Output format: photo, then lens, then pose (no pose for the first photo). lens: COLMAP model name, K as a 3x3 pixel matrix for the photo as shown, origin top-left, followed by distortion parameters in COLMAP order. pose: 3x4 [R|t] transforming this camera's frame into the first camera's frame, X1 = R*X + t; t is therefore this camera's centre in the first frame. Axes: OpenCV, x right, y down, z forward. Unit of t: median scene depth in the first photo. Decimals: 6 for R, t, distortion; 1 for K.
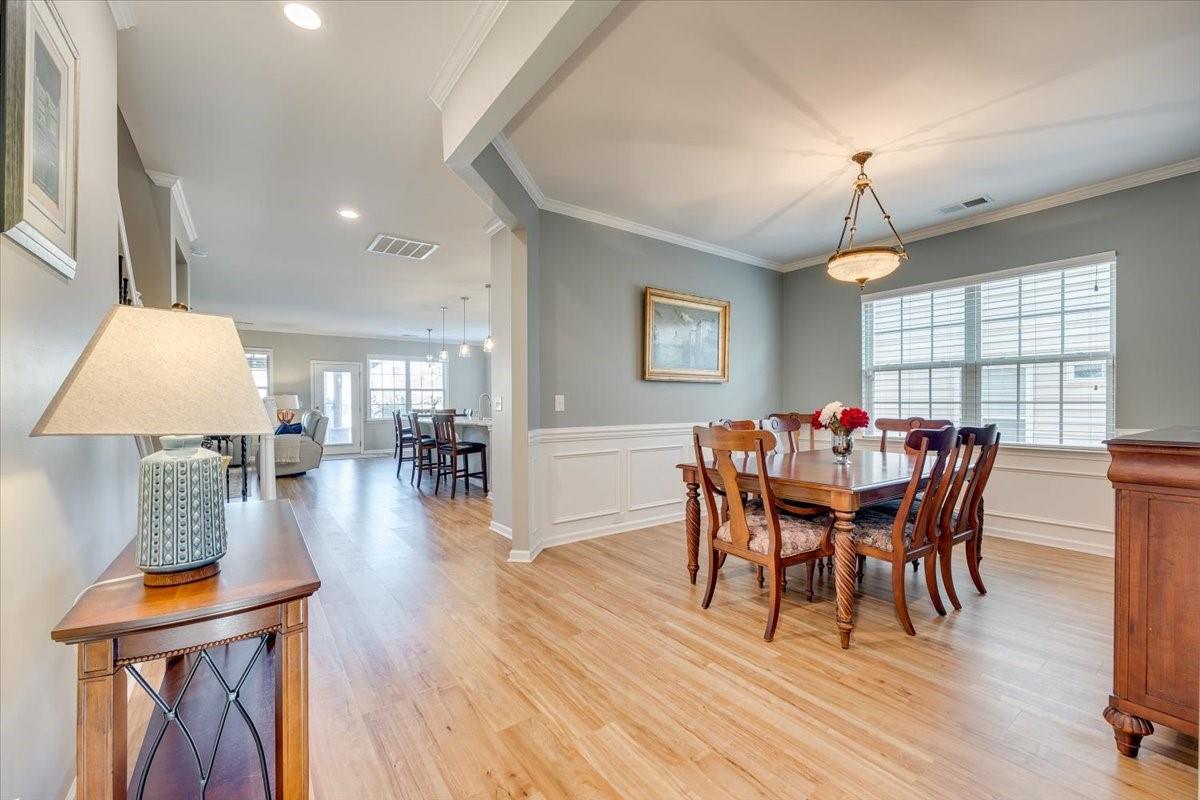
lens RADIAL K [[486.6, 0, 600.0], [0, 486.6, 406.1], [0, 0, 1]] dist [-0.000770, -0.000578]
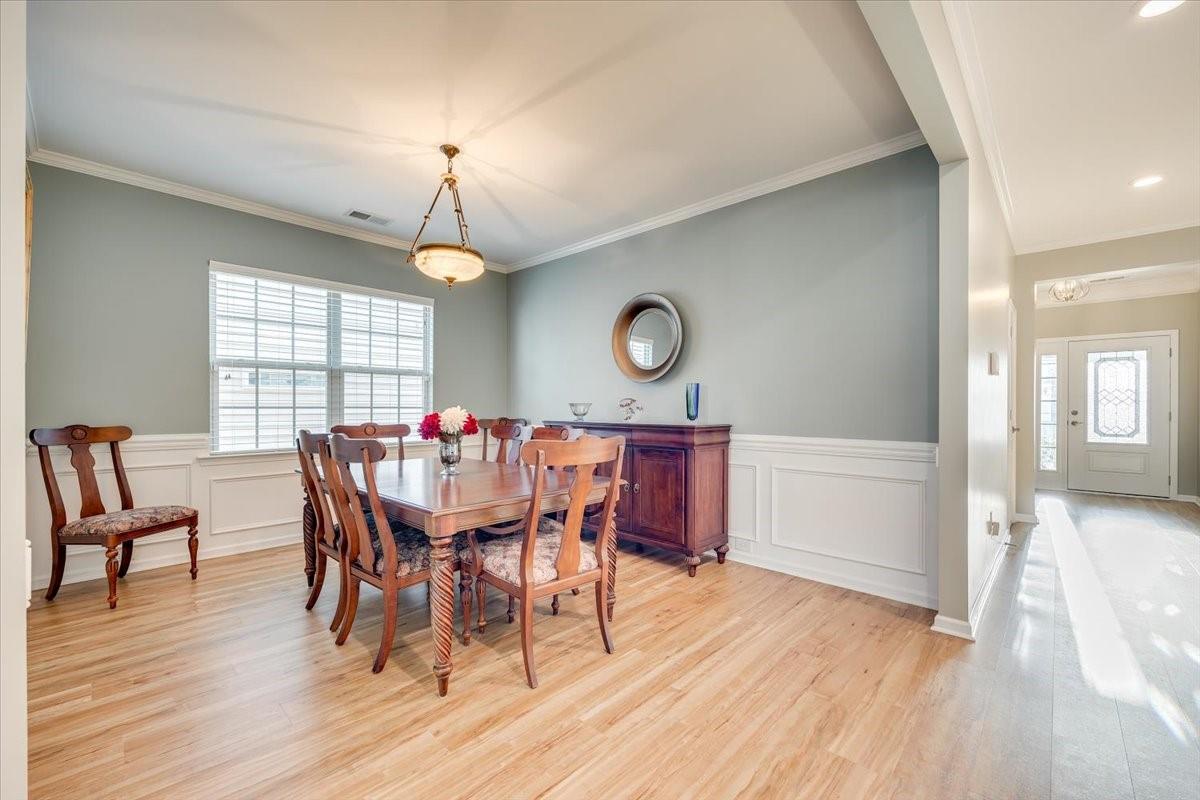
lens RADIAL K [[486.6, 0, 600.0], [0, 486.6, 406.1], [0, 0, 1]] dist [-0.000770, -0.000578]
pose [[-0.184622, 0.004787, 0.982798, -0.451401], [0.006107, 0.999974, -0.003723, -0.004277], [-0.982791, 0.005315, -0.184646, 0.889501]]
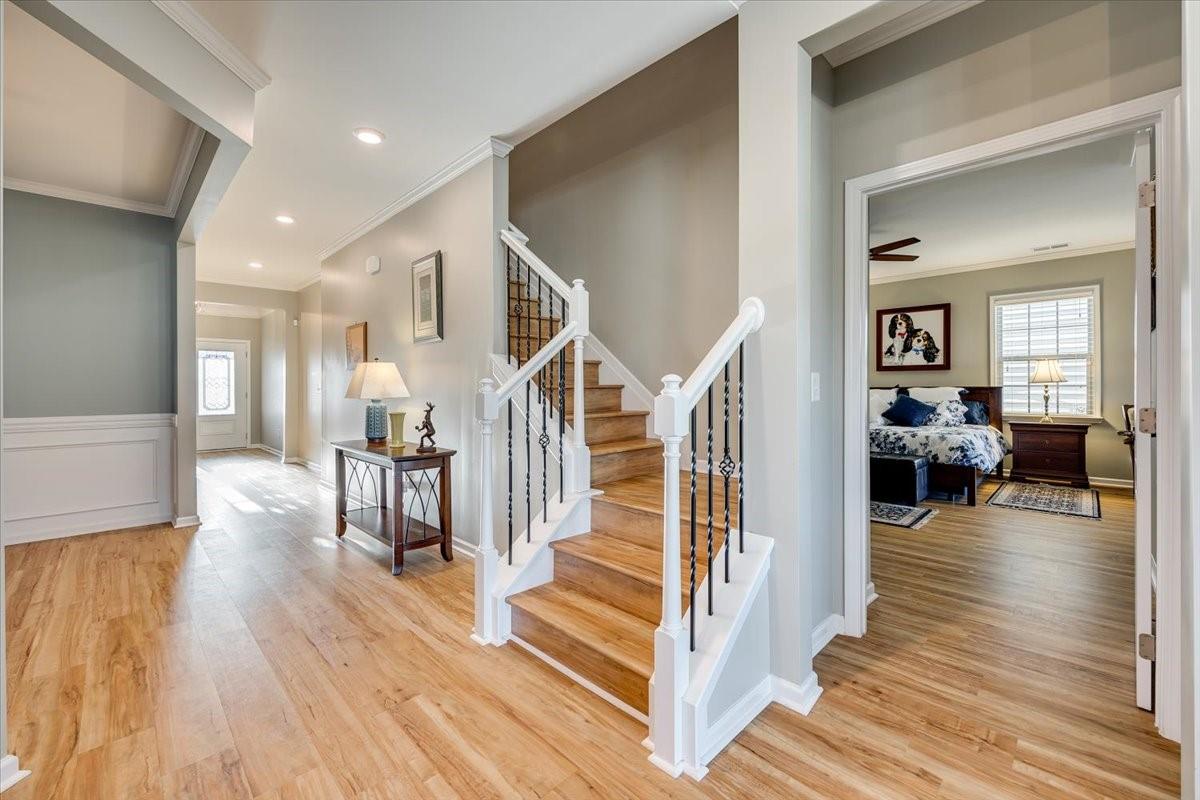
lens RADIAL K [[487.4, 0, 603.8], [0, 487.4, 386.0], [0, 0, 1]] dist [0.000139, 0.000143]
pose [[-0.987157, 0.007254, -0.159590, -0.691829], [0.006470, 0.999964, 0.005430, -0.016366], [0.159623, 0.004328, -0.987169, 1.676918]]
